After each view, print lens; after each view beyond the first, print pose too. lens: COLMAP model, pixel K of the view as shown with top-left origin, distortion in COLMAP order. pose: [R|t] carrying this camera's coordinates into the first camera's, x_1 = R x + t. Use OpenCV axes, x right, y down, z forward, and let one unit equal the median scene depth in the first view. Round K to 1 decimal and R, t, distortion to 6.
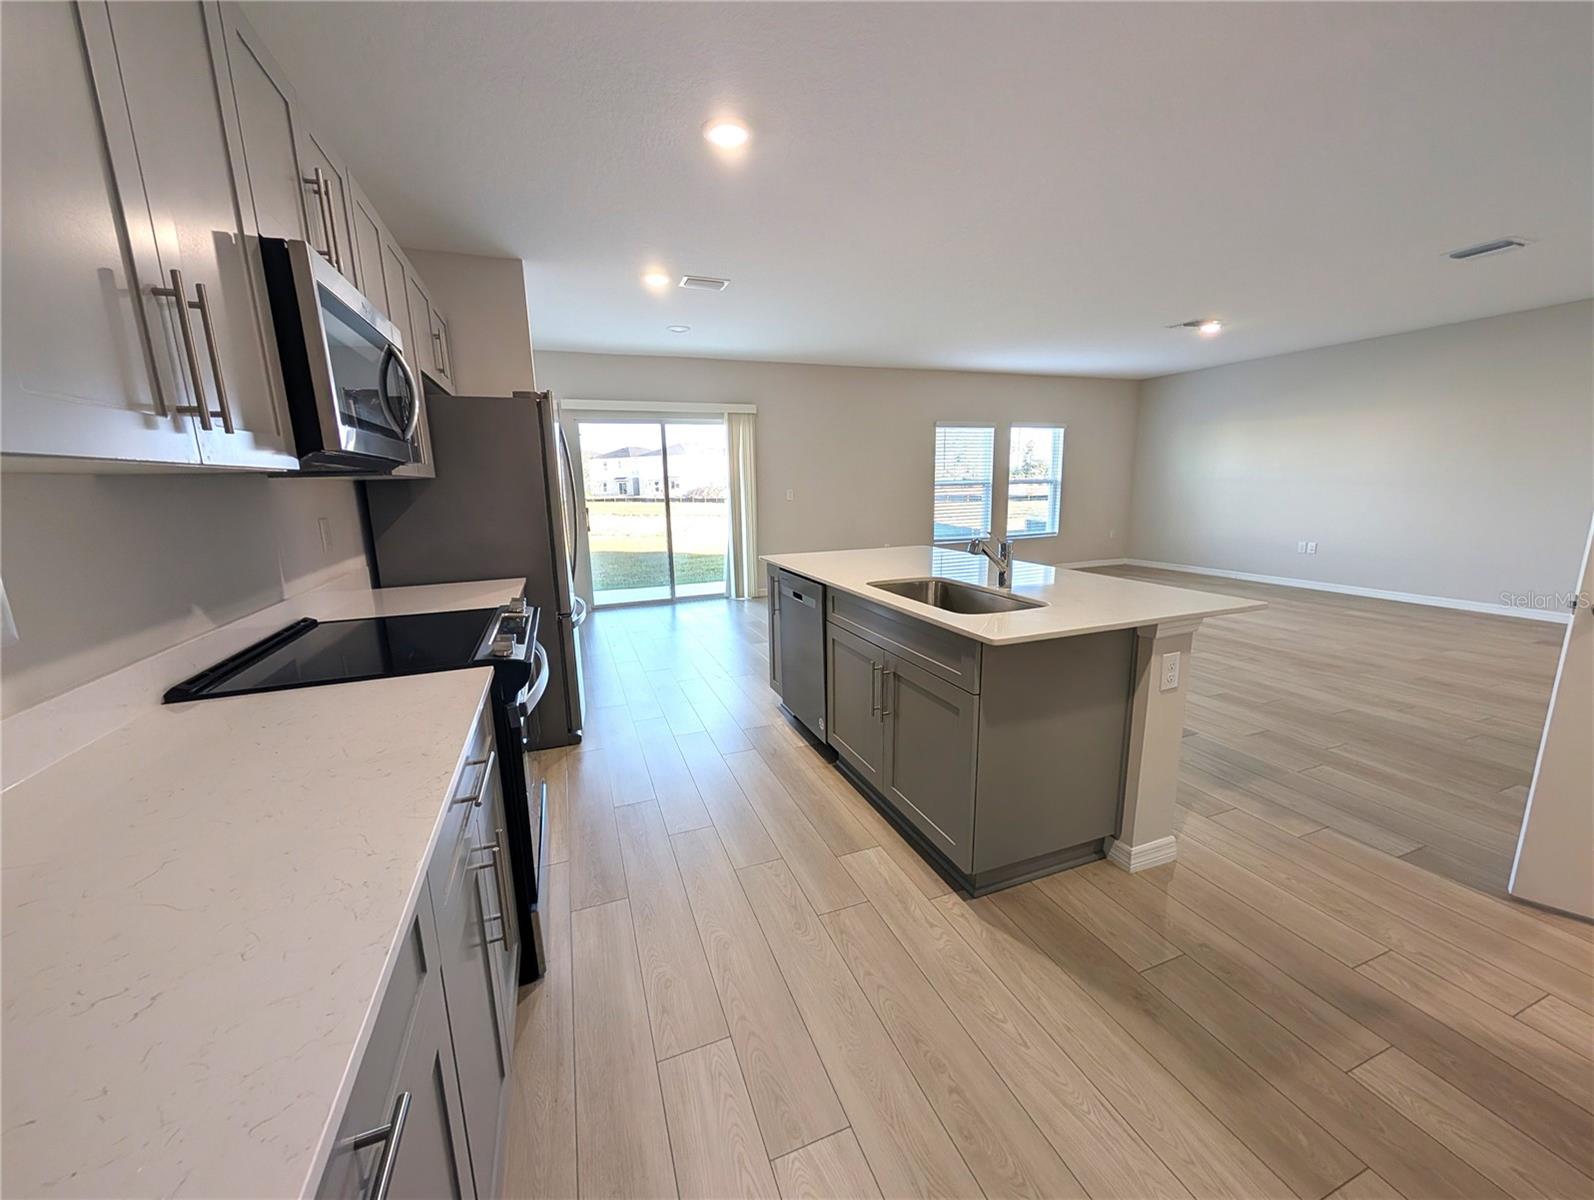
lens RADIAL K [[609.5, 0, 791.7], [0, 609.5, 592.9], [0, 0, 1]] dist [0.000141, -0.000007]
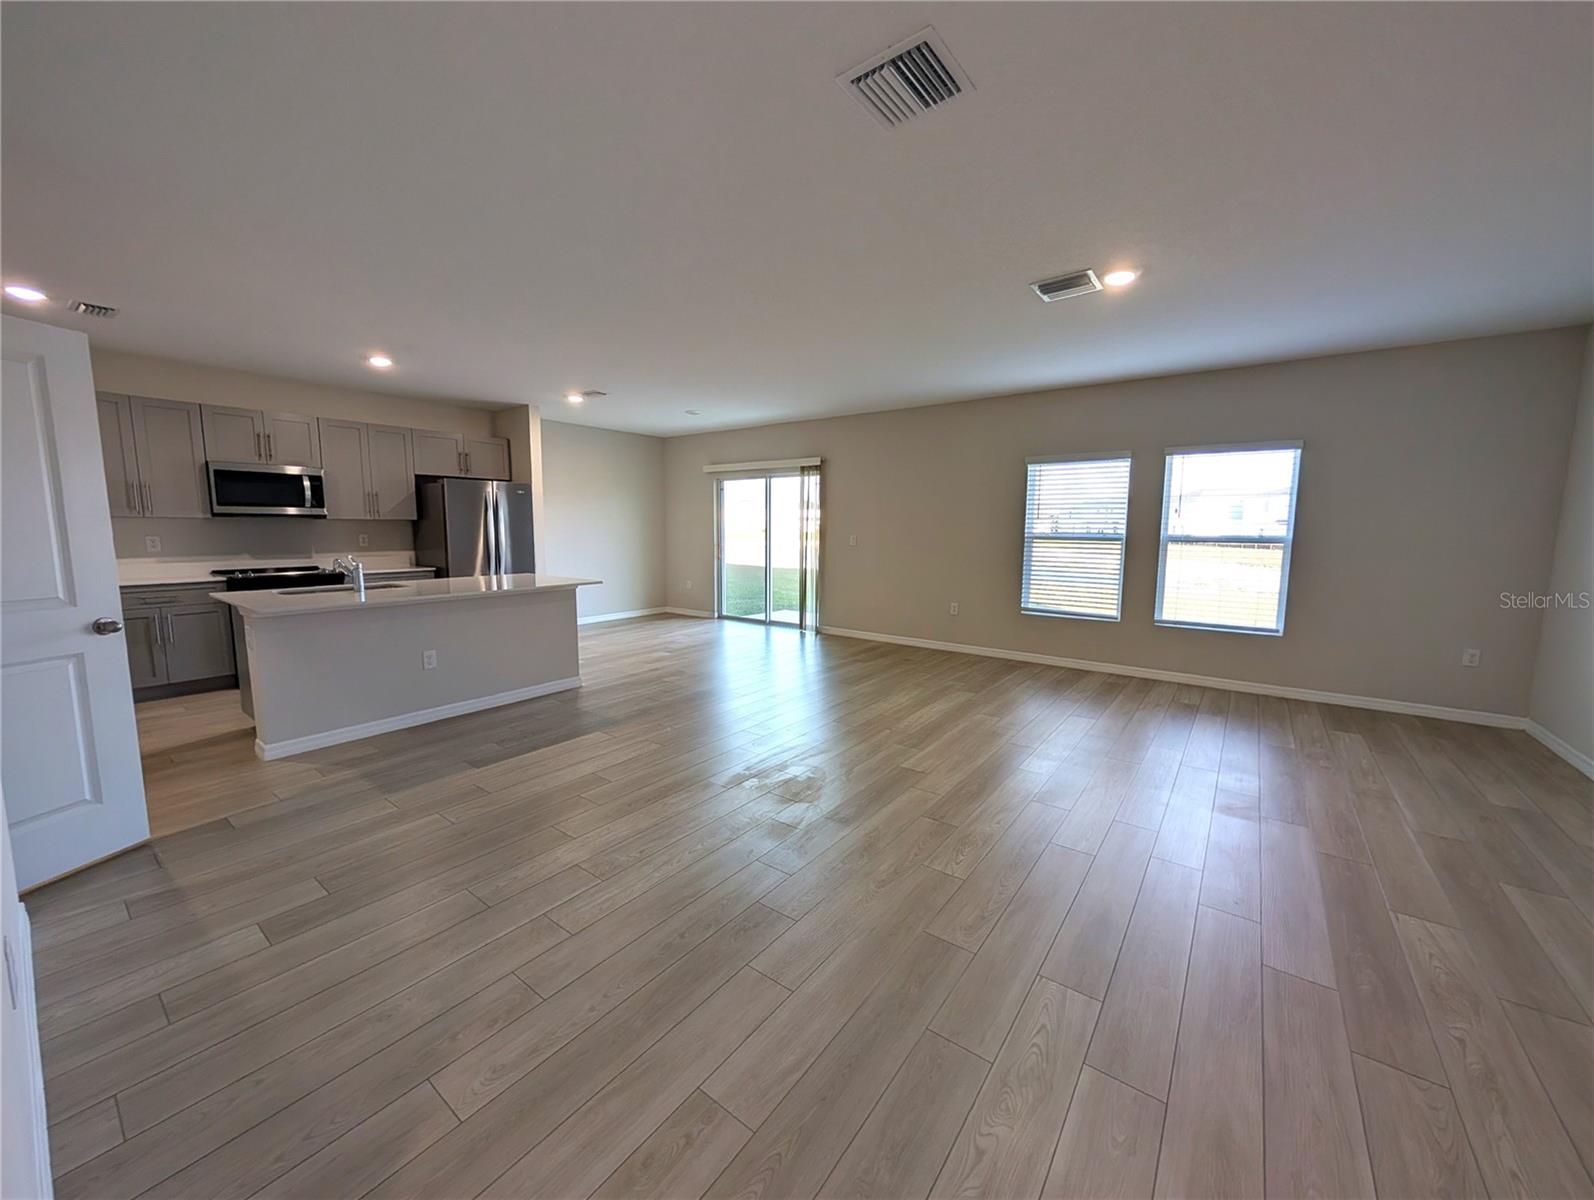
lens RADIAL K [[599.9, 0, 797.0], [0, 599.9, 600.0], [0, 0, 1]] dist [0.000070, 0.000131]
pose [[0.530899, 0.127466, -0.837794, 0.832593], [-0.172924, 0.984117, 0.040149, -0.089113], [0.829604, 0.123559, 0.544509, 0.397276]]
